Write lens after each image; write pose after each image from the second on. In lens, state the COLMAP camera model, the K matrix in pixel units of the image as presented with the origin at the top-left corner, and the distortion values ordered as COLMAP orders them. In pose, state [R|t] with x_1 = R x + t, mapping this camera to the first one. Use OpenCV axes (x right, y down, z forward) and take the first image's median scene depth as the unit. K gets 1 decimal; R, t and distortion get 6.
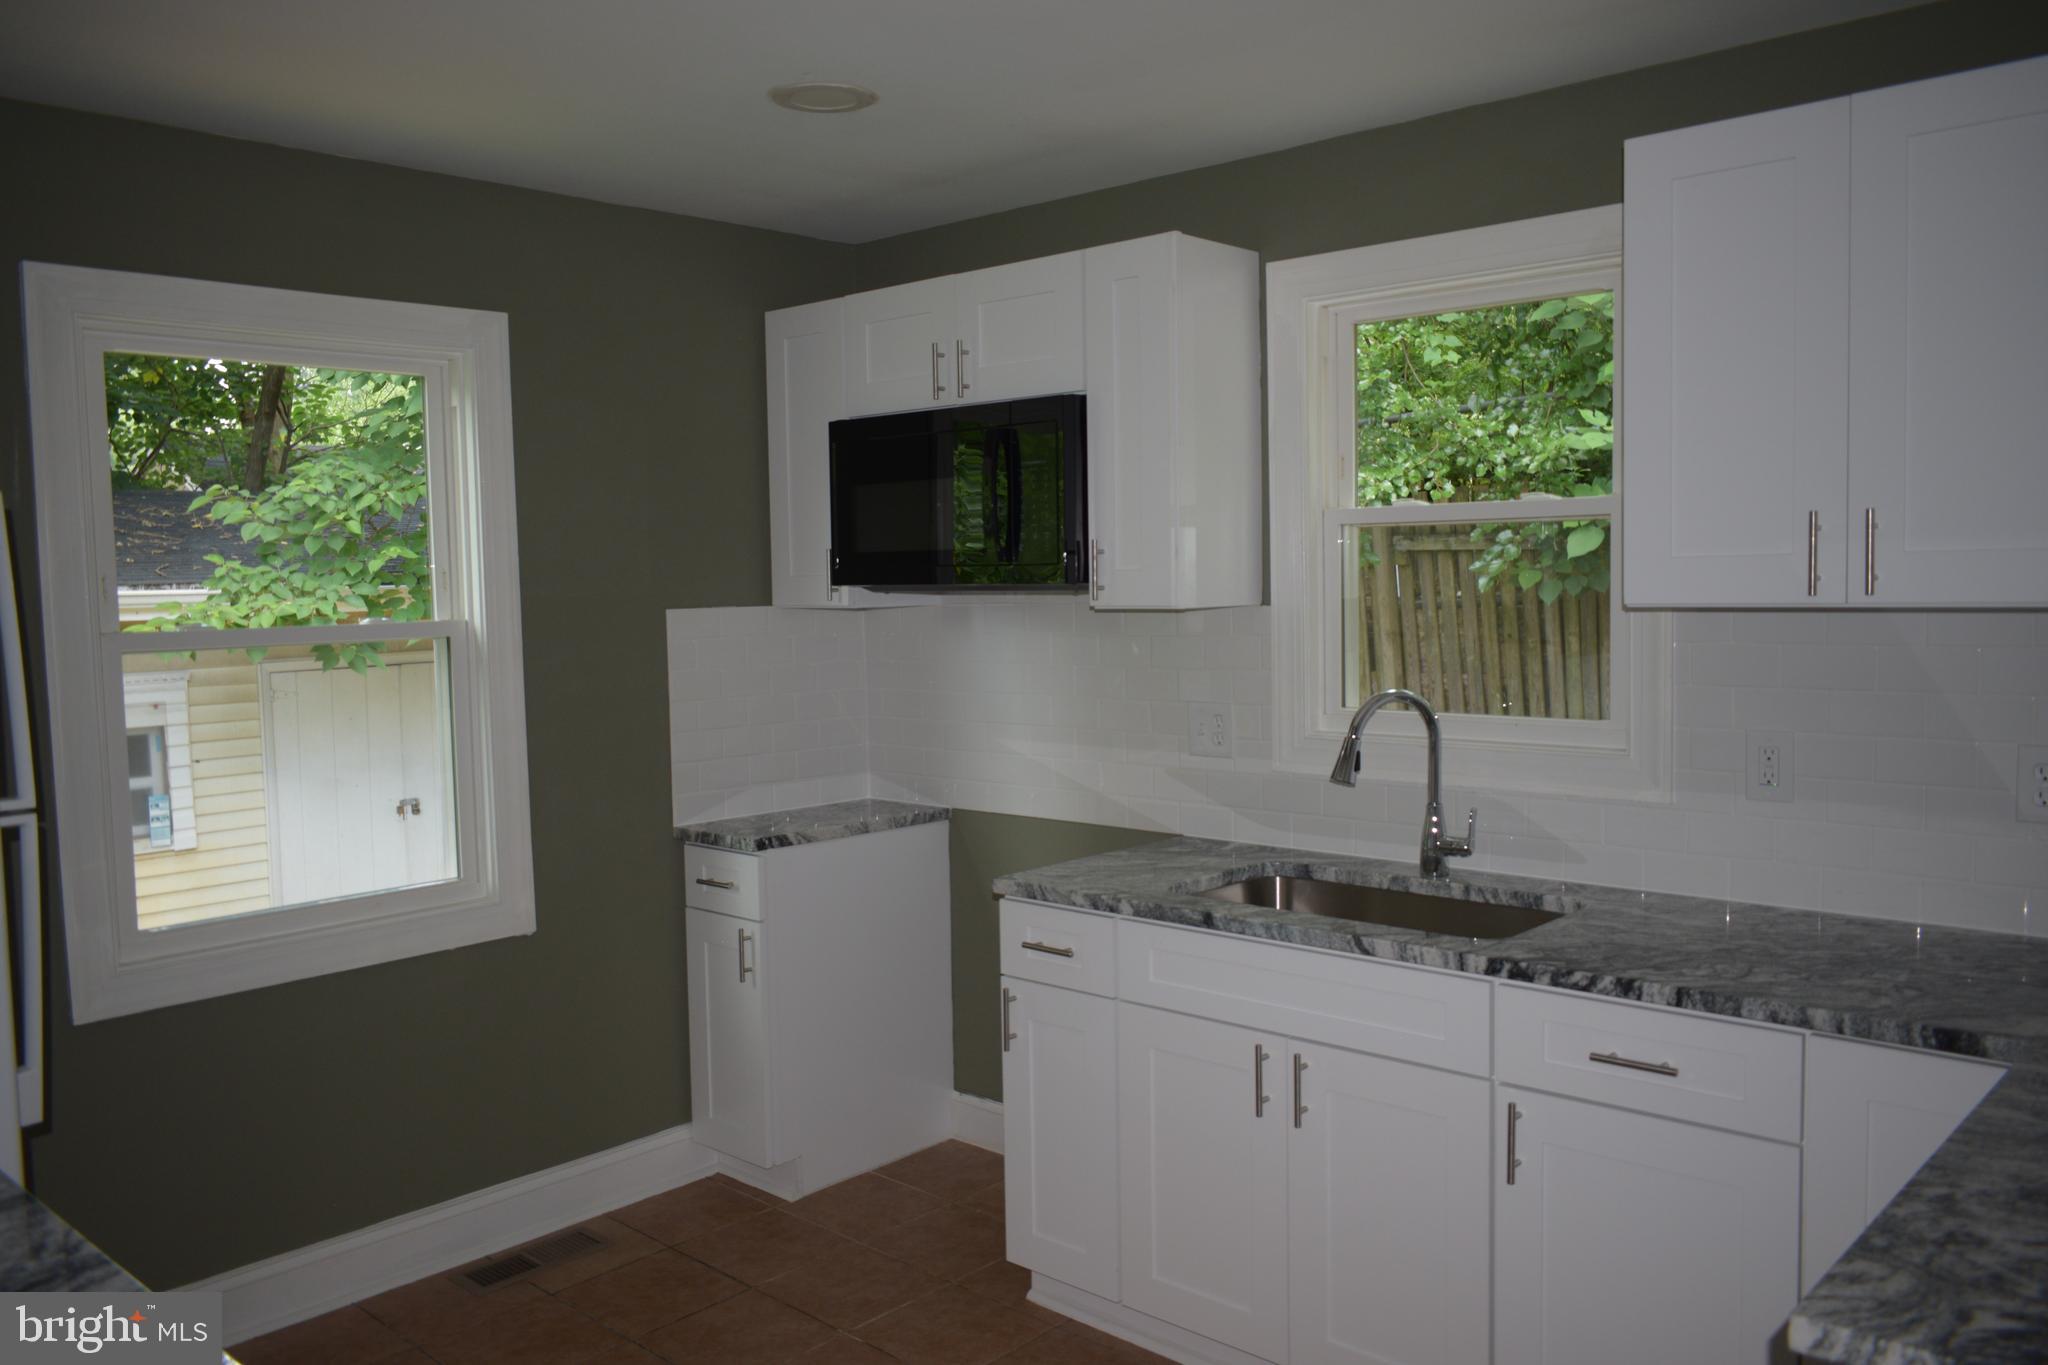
lens RADIAL K [[1583.4, 0, 1043.8], [0, 1583.4, 666.6], [0, 0, 1]] dist [-0.010229, -0.001659]
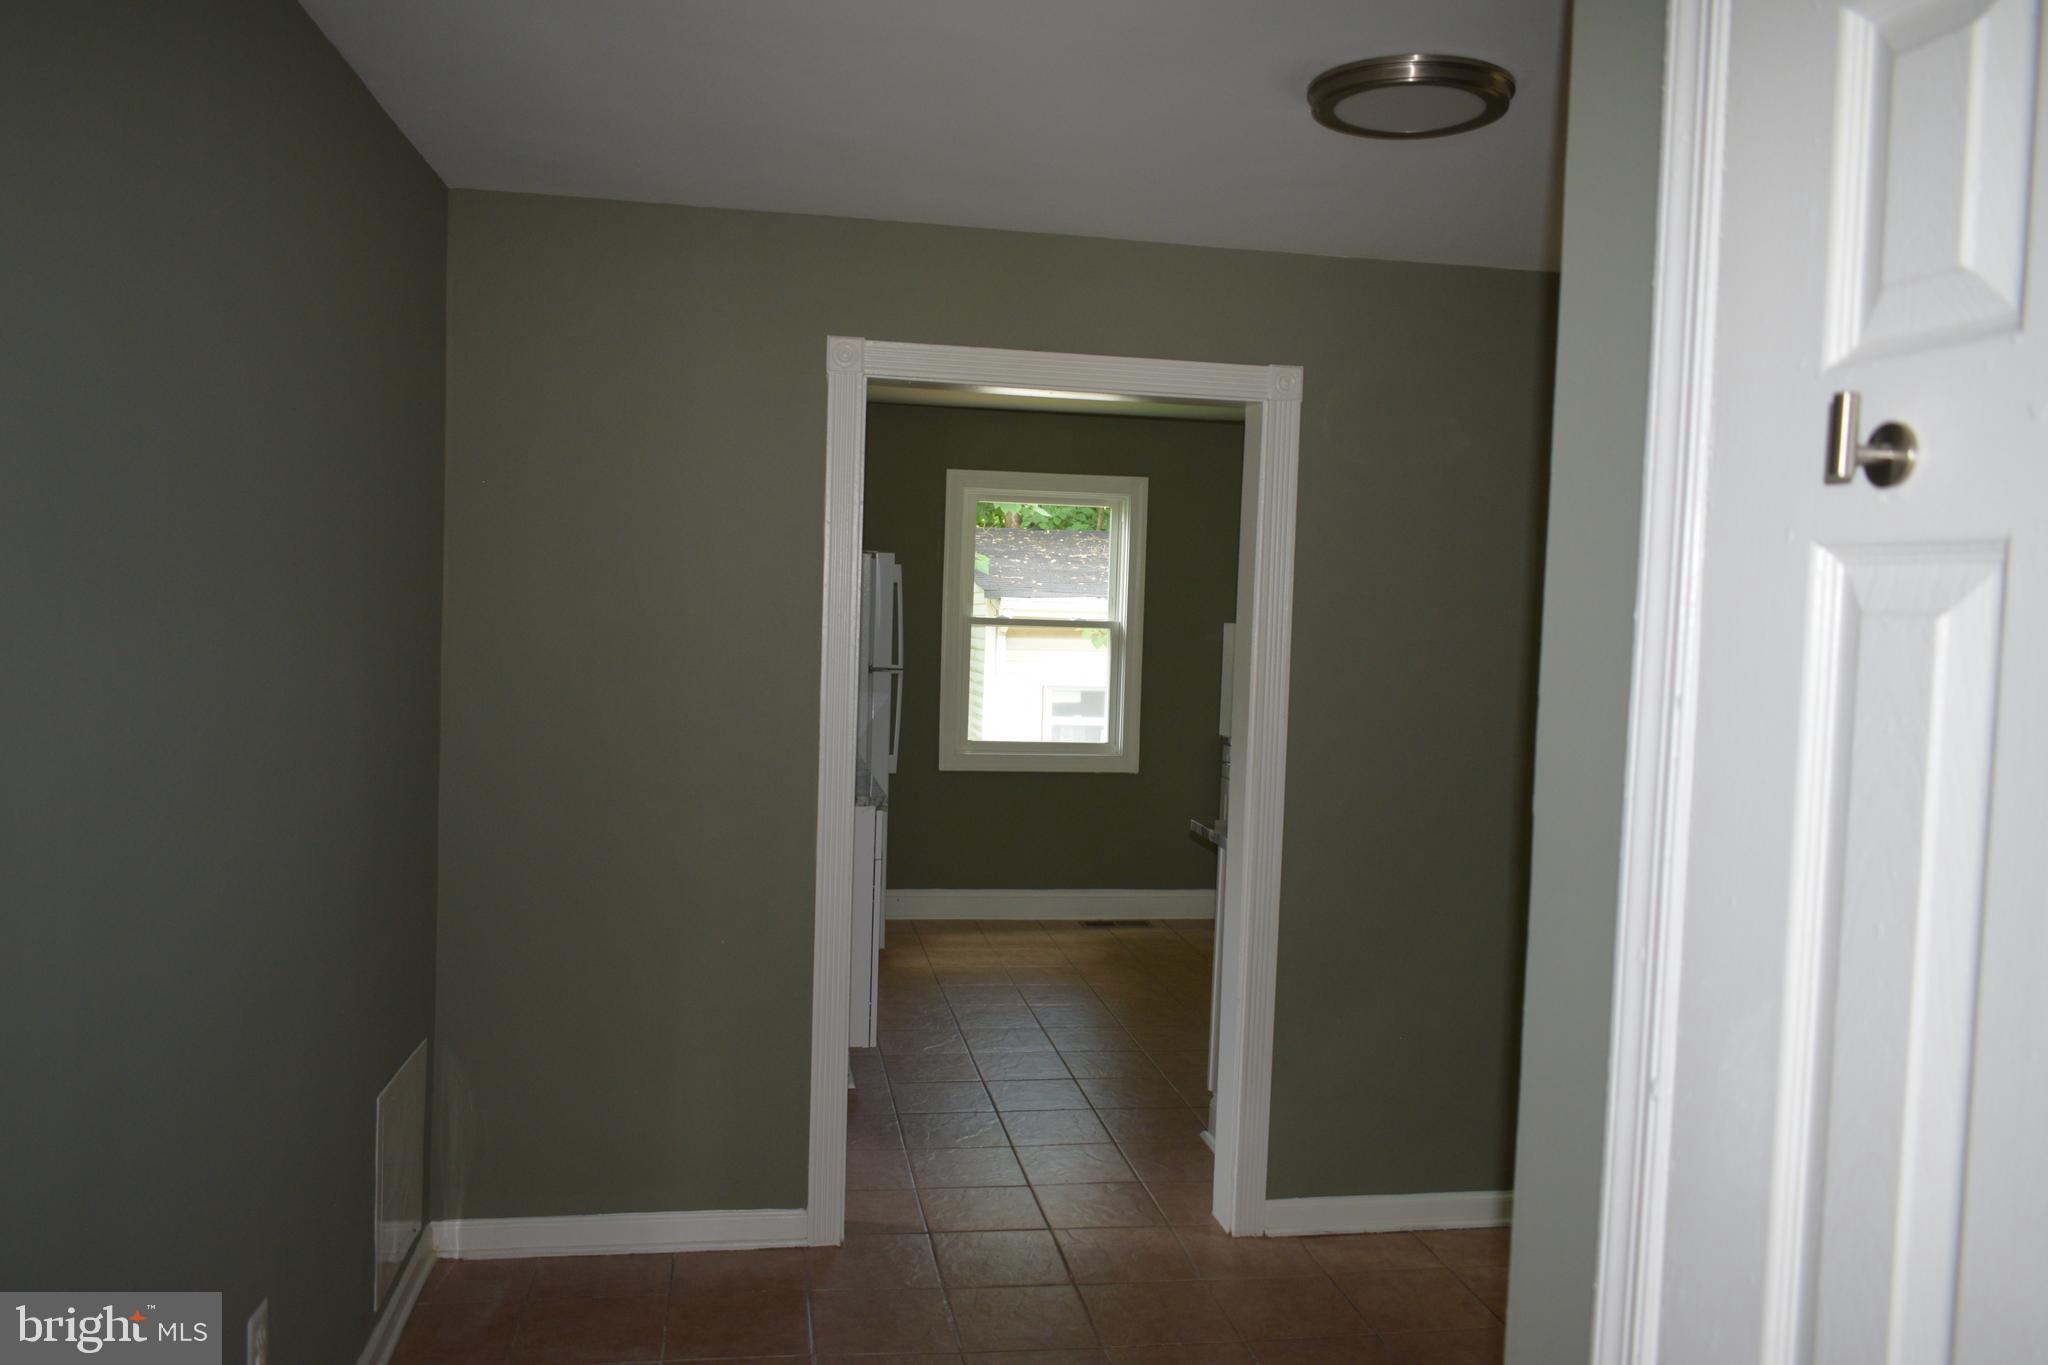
lens RADIAL K [[1583.4, 0, 1018.3], [0, 1583.4, 683.3], [0, 0, 1]] dist [-0.010229, -0.001659]
pose [[0.776416, 0.075102, -0.625730, 0.818452], [-0.083079, 0.996406, 0.016506, 0.027732], [0.624721, 0.039170, 0.779865, -0.701376]]
